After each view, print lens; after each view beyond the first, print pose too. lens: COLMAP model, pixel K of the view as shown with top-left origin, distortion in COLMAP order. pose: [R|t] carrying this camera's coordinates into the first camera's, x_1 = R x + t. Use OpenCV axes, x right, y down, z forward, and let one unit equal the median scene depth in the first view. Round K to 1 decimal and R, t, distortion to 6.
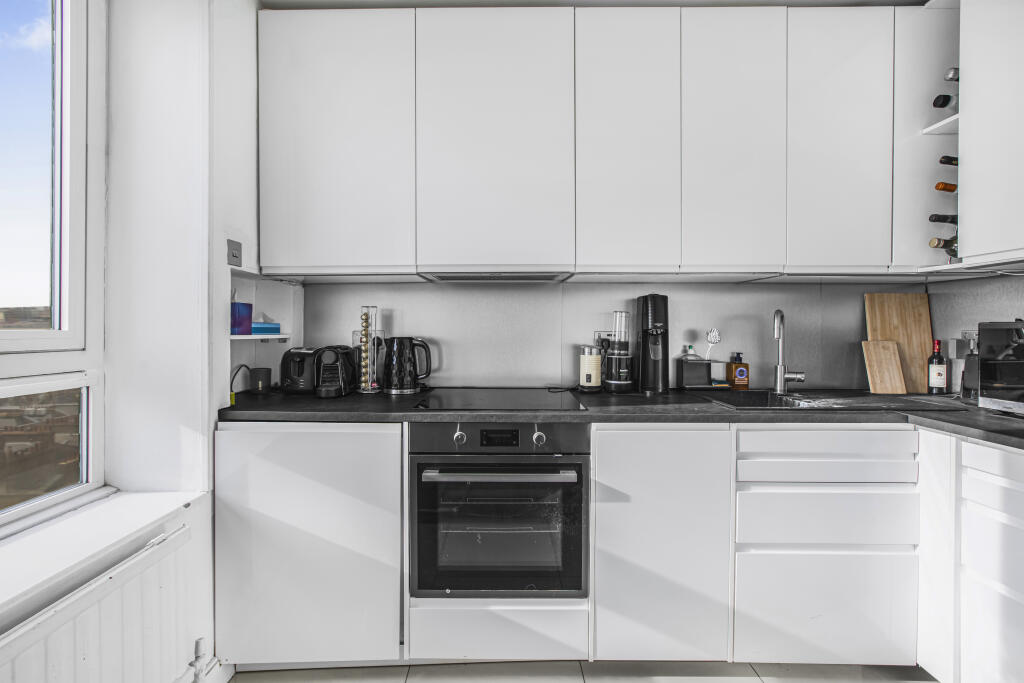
lens RADIAL K [[475.3, 0, 499.4], [0, 475.3, 337.5], [0, 0, 1]] dist [0.008645, 0.000954]
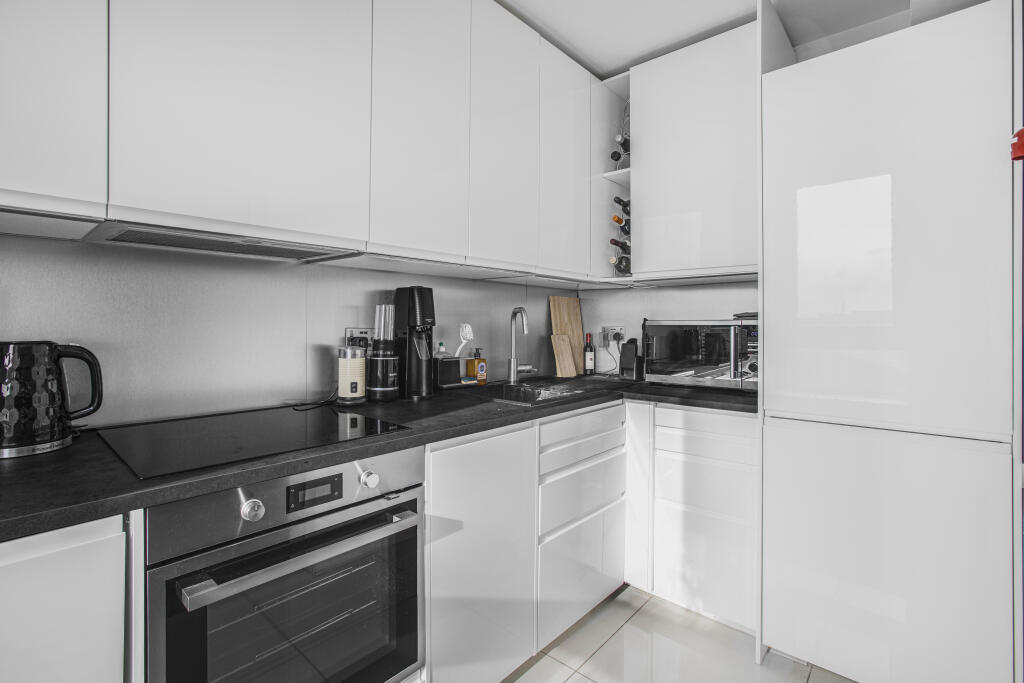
lens RADIAL K [[484.8, 0, 509.9], [0, 484.8, 328.1], [0, 0, 1]] dist [-0.011734, 0.000511]
pose [[0.665270, -0.004347, 0.746590, -0.236917], [0.011906, 0.999918, -0.004787, -0.005711], [-0.746508, 0.012073, 0.665267, 0.271878]]
